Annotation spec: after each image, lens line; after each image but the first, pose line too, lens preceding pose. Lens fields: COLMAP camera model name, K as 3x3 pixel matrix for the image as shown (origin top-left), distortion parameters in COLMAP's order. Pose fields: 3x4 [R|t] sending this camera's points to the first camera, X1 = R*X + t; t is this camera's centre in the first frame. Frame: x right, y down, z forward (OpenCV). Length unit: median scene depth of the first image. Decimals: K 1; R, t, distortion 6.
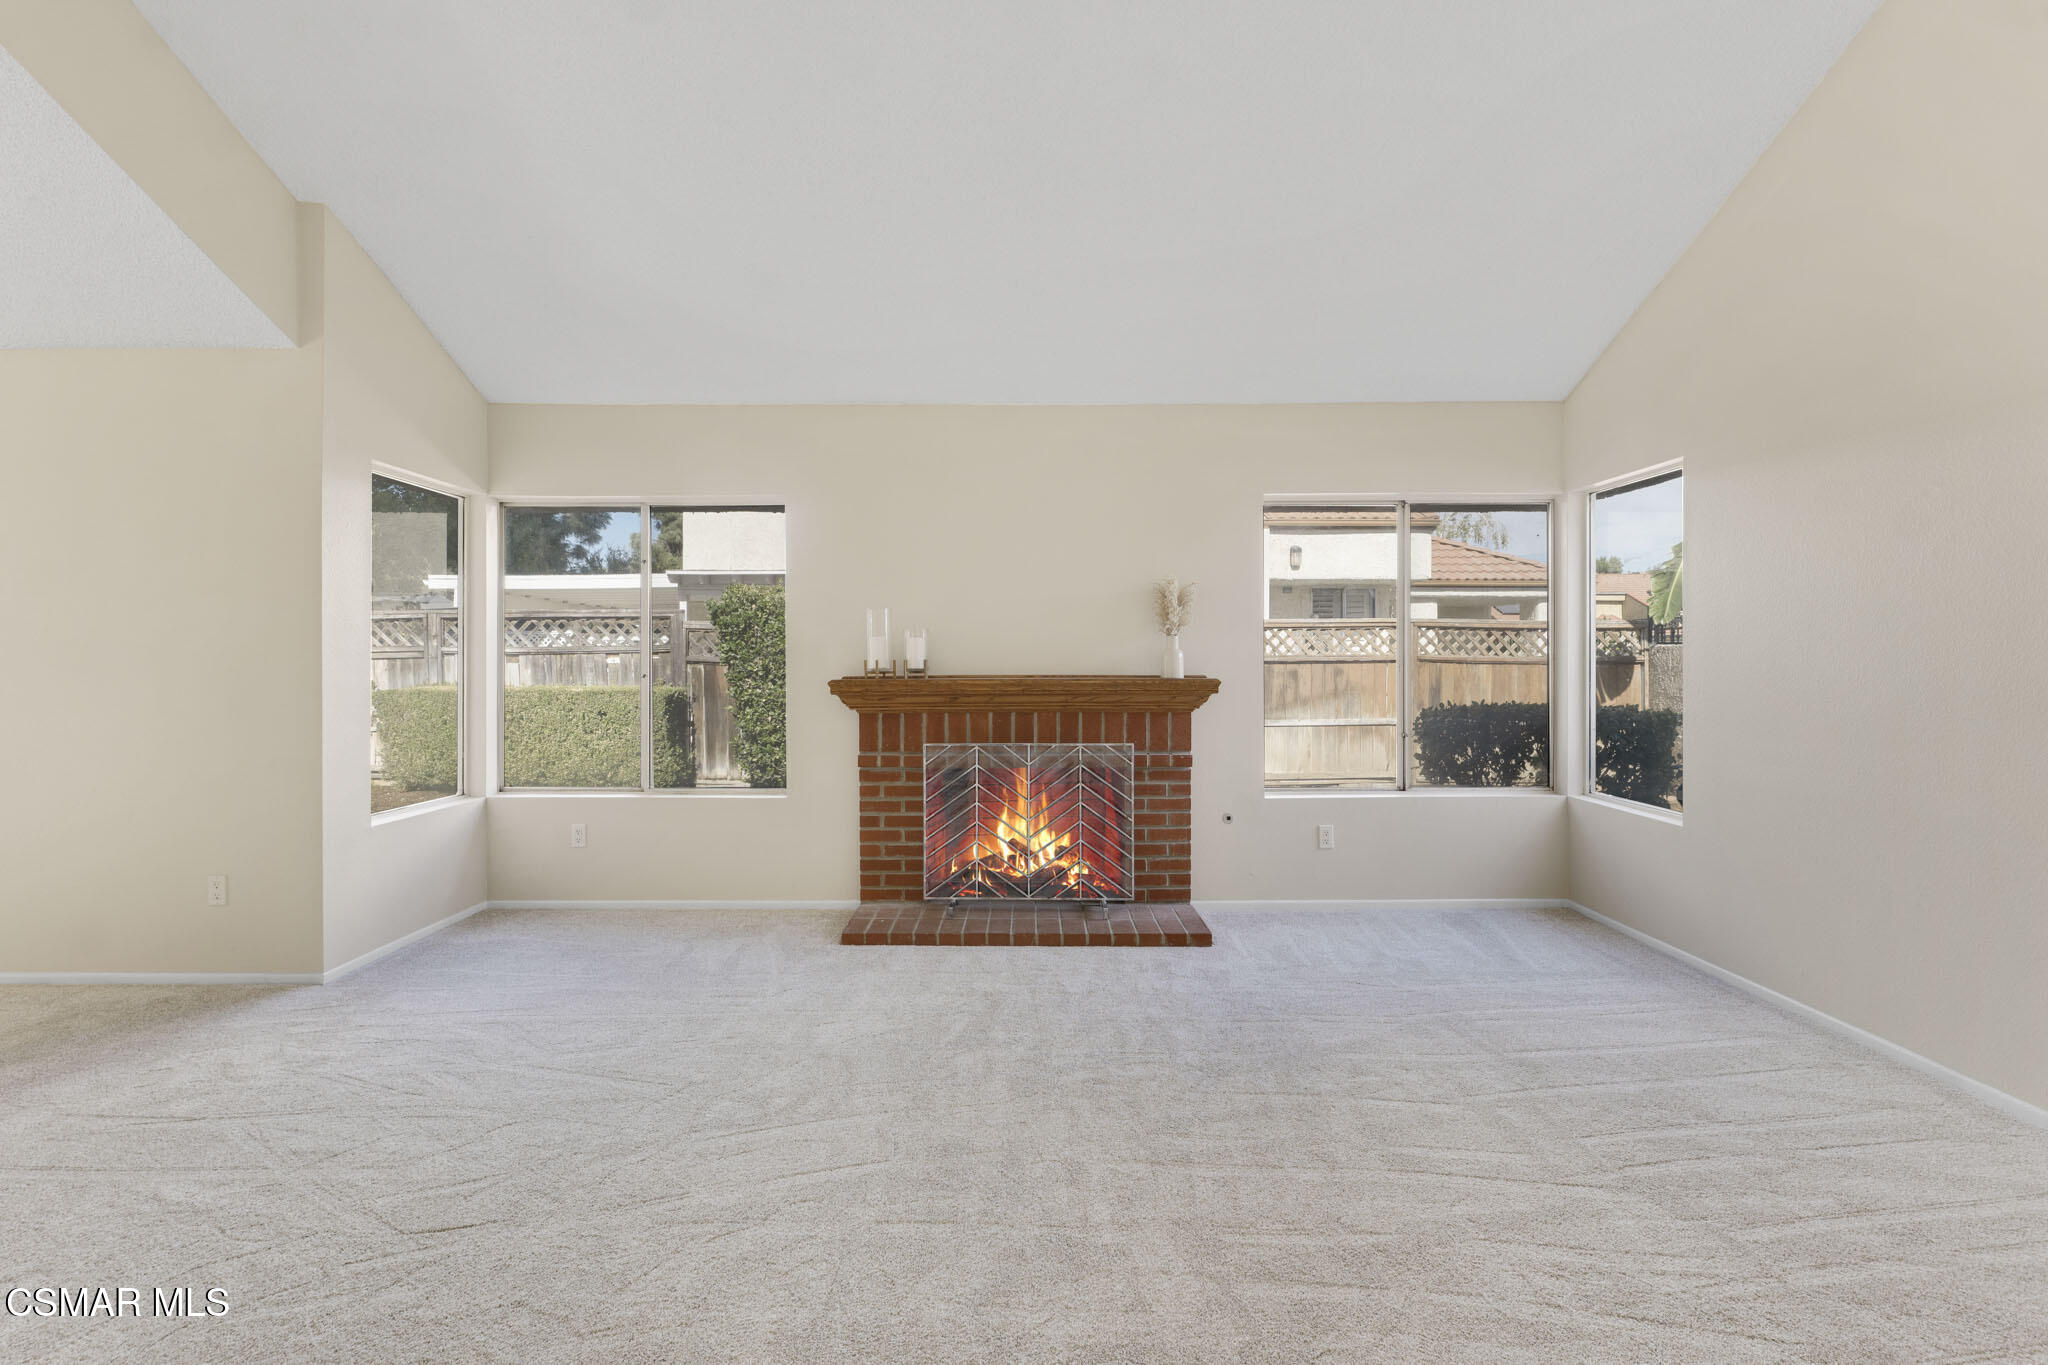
lens RADIAL K [[845.5, 0, 1084.6], [0, 845.5, 647.5], [0, 0, 1]] dist [0.001046, 0.000140]
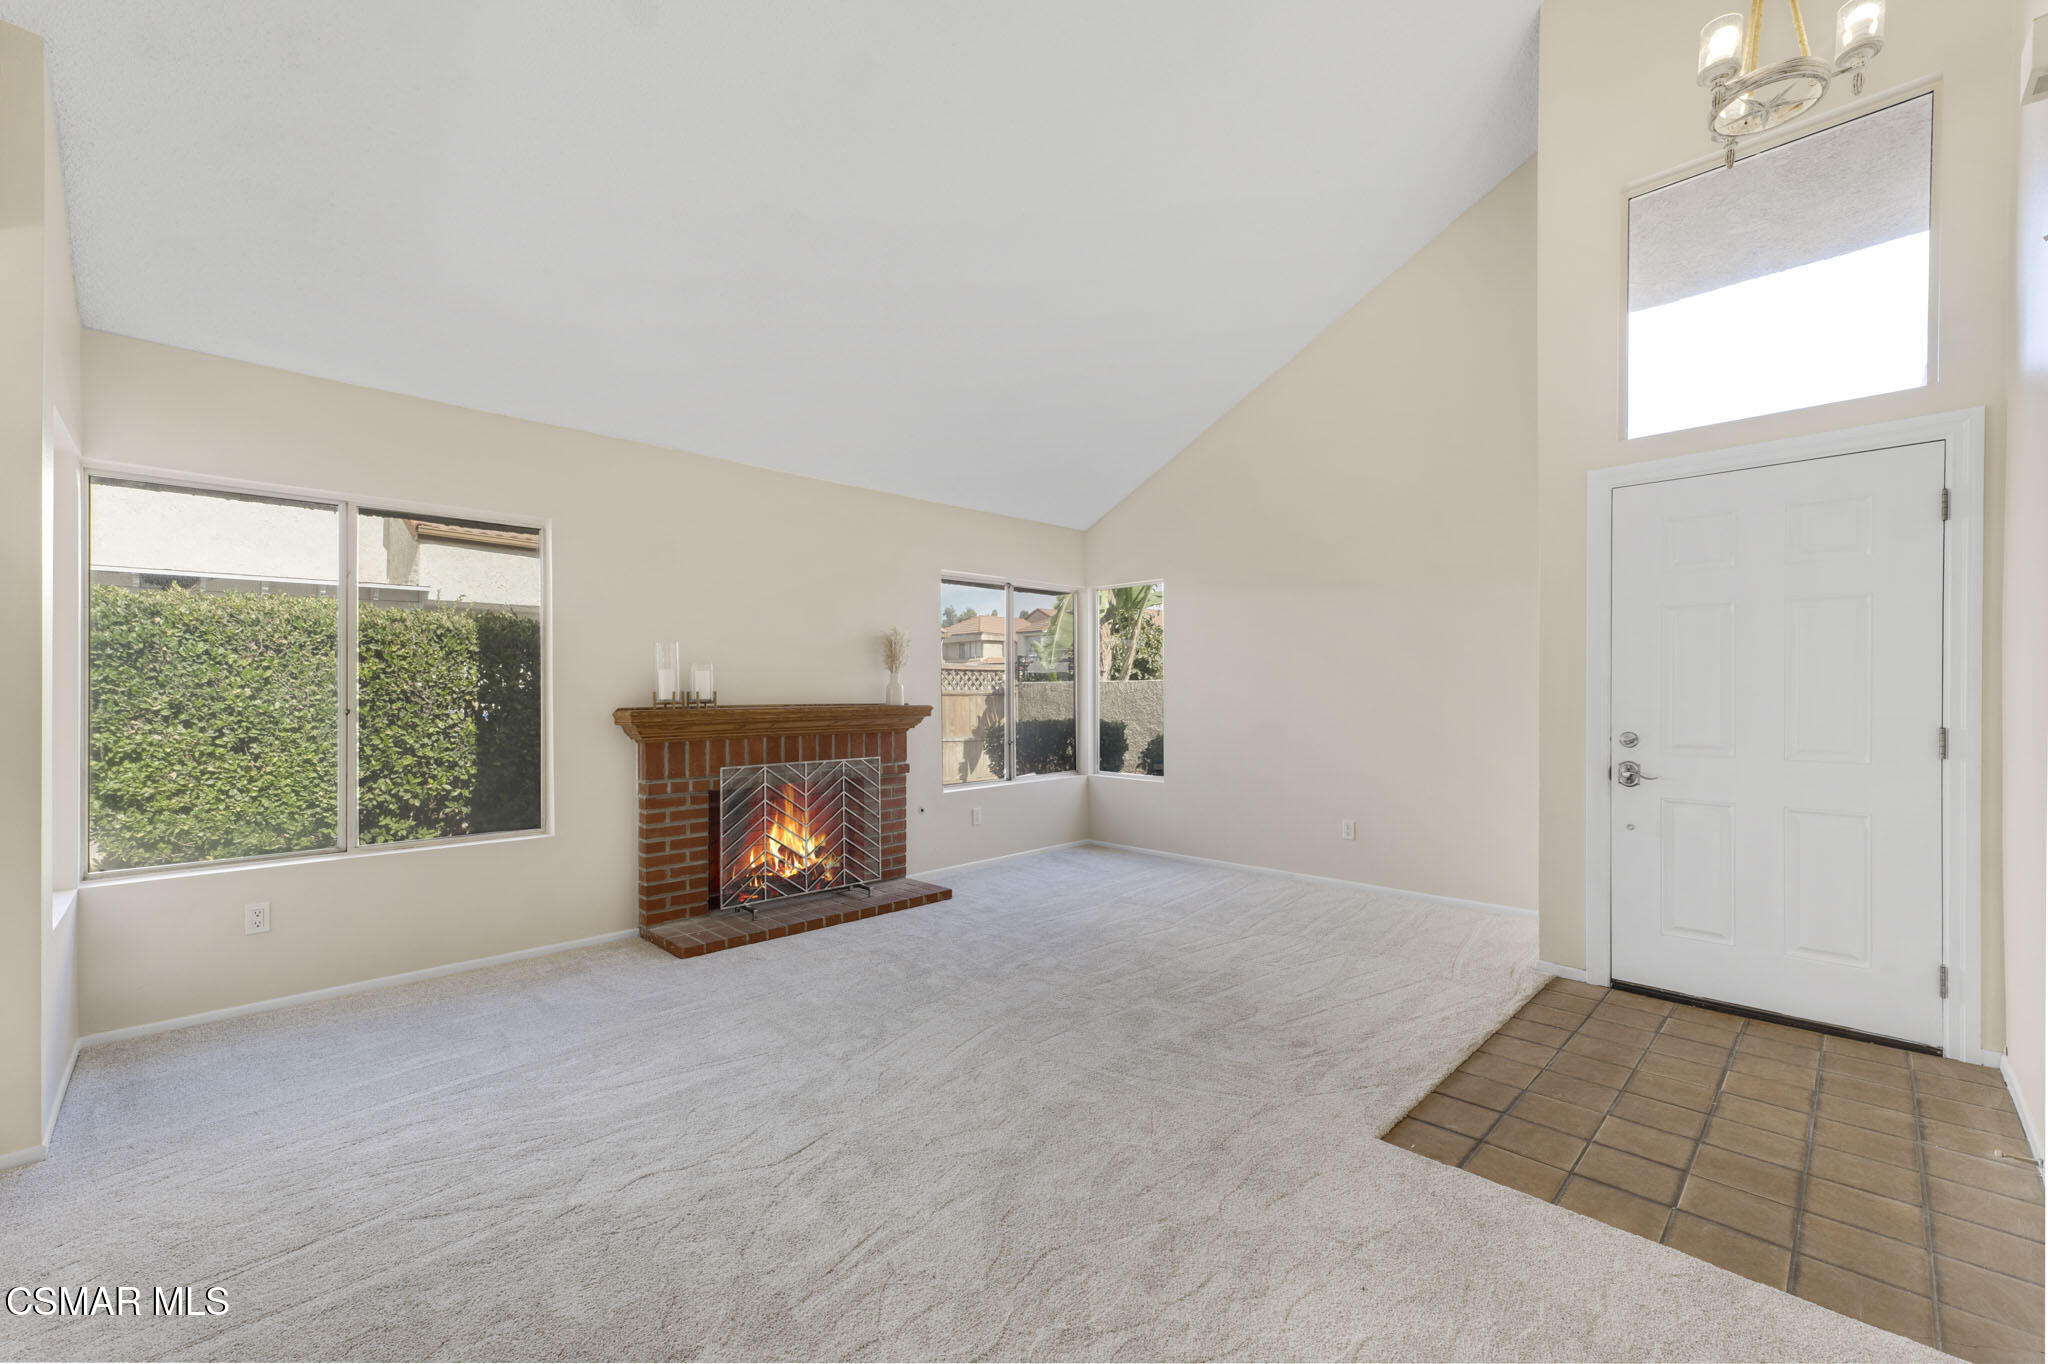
lens RADIAL K [[850.3, 0, 1013.0], [0, 850.3, 670.3], [0, 0, 1]] dist [0.006558, 0.000179]
pose [[0.704455, 0.017269, 0.709539, -0.694476], [-0.006796, 0.999822, -0.017587, 0.004357], [-0.709716, 0.007568, 0.704447, -0.047454]]
